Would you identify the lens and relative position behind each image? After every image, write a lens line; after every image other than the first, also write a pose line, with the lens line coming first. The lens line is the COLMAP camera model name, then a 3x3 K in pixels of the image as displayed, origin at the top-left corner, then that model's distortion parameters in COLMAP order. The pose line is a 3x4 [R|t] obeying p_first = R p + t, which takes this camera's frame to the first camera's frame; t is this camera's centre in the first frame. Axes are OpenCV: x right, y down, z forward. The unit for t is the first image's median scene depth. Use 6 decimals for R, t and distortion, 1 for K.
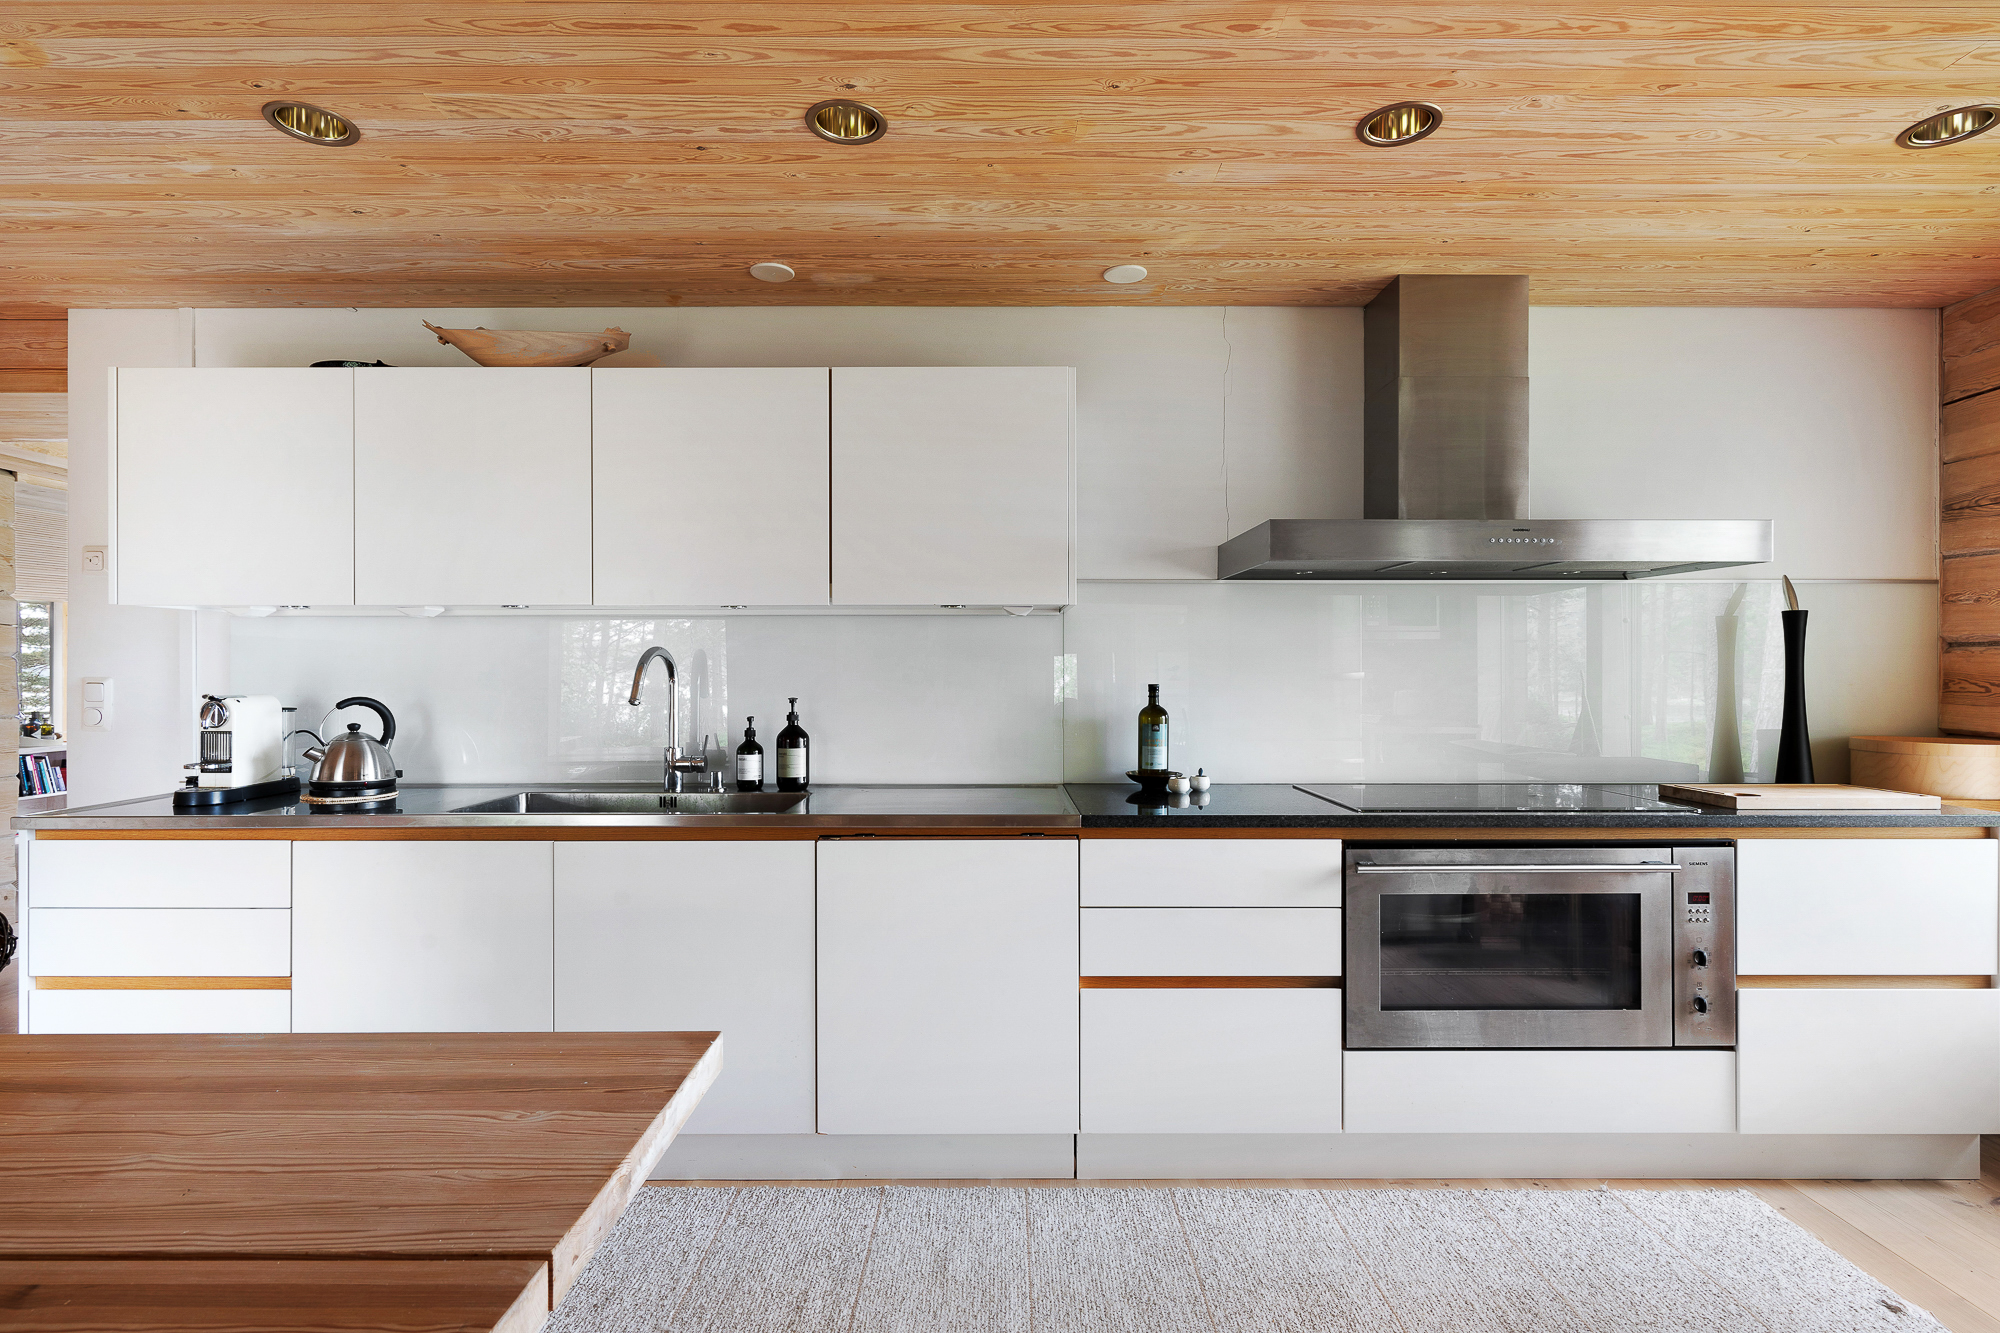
lens RADIAL K [[1046.6, 0, 1000.0], [0, 1046.6, 666.5], [0, 0, 1]] dist [-0.001009, -0.000350]
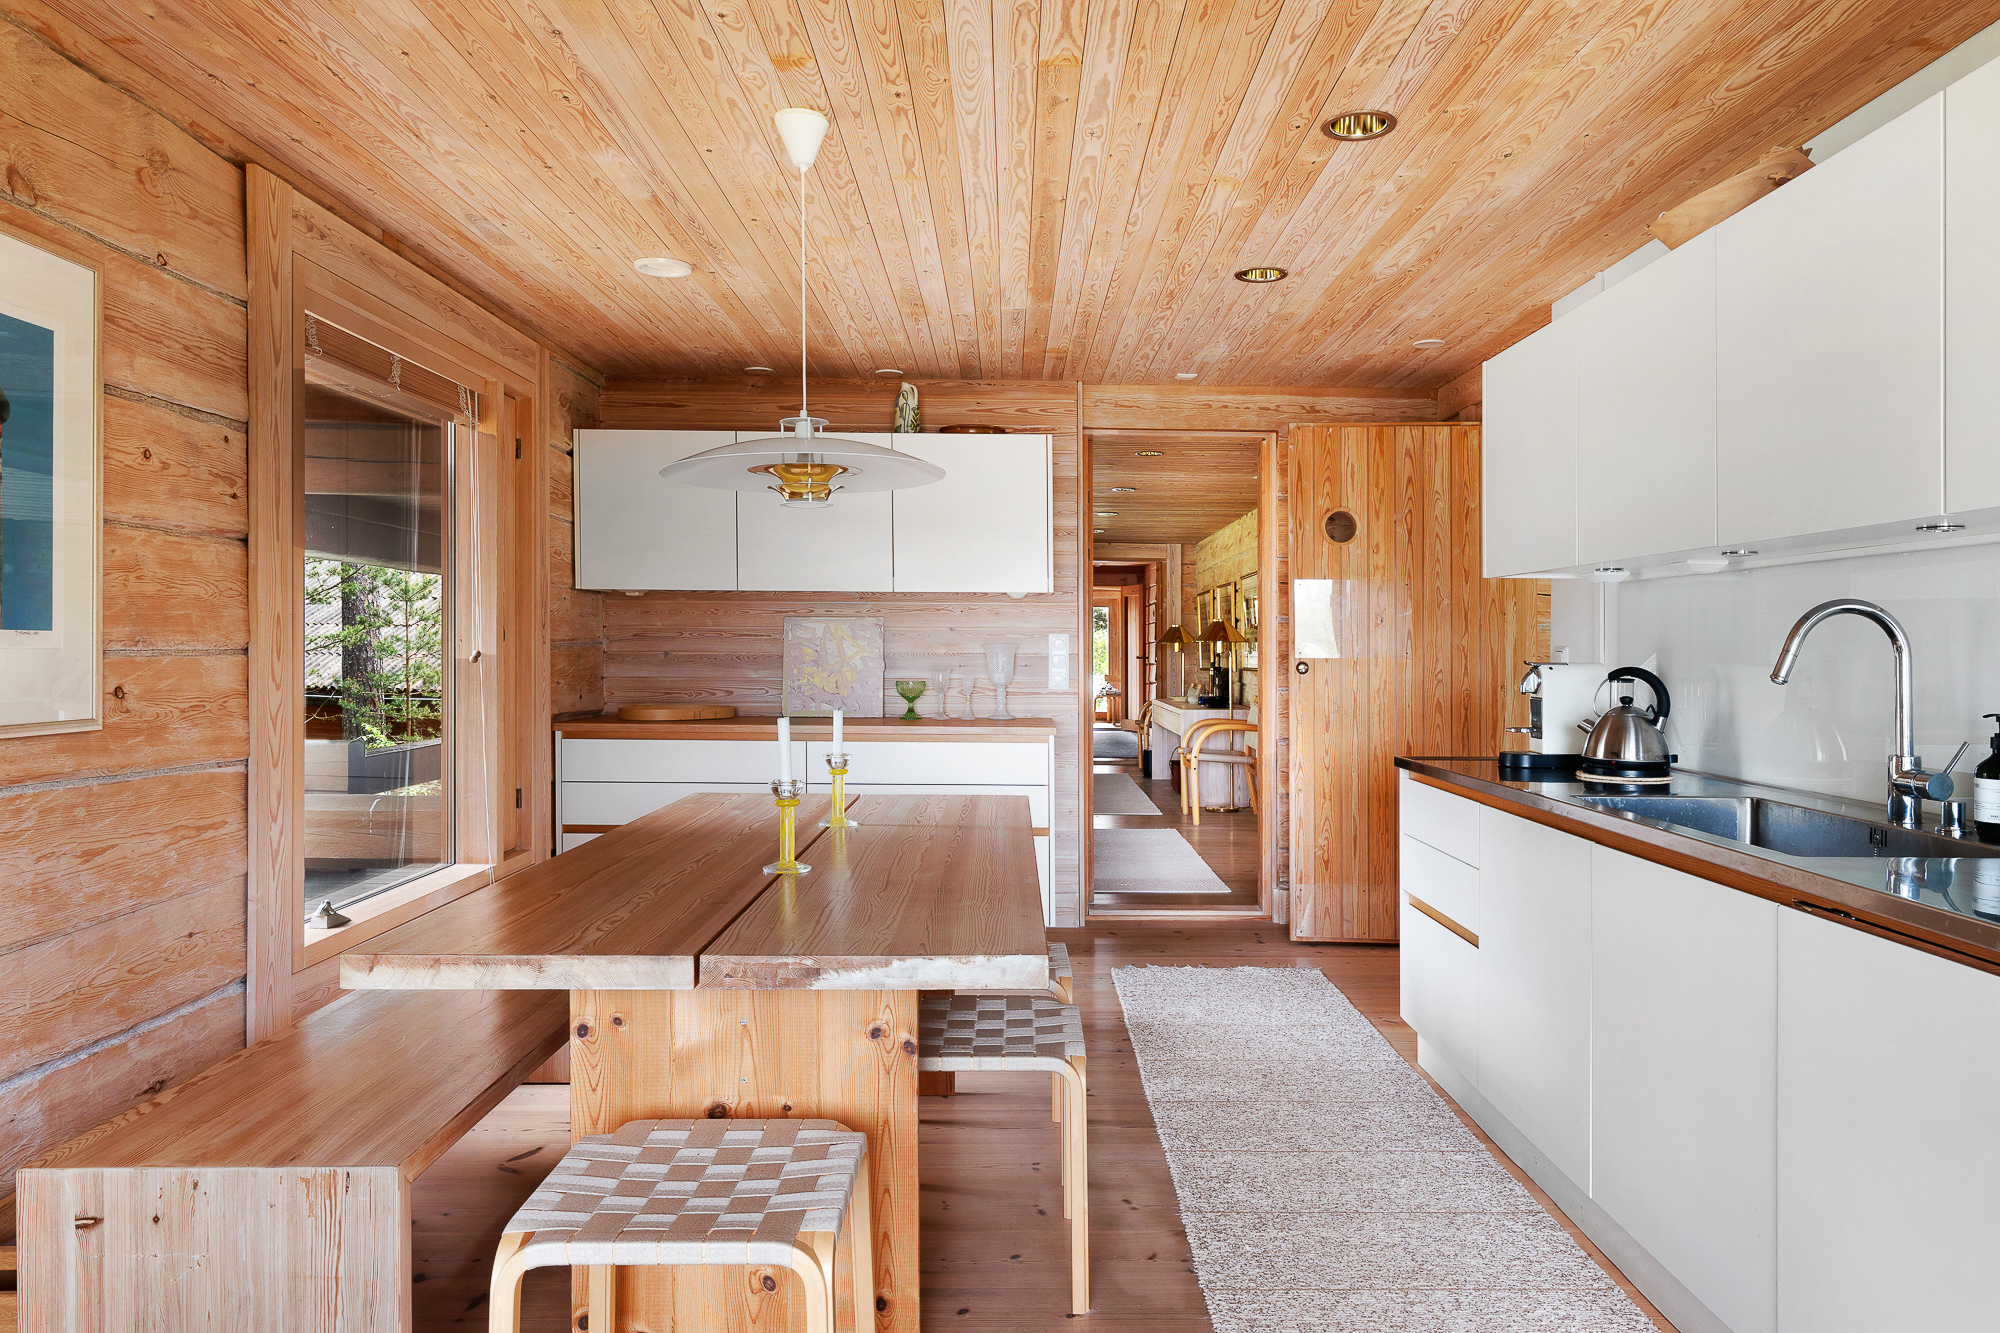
lens RADIAL K [[1302.3, 0, 1000.0], [0, 1302.3, 666.5], [0, 0, 1]] dist [0.000744, 0.000478]
pose [[-0.008607, 0.023204, -0.999694, 0.517360], [0.005274, 0.999718, 0.023159, 0.000209], [0.999949, -0.005073, -0.008727, 0.482902]]
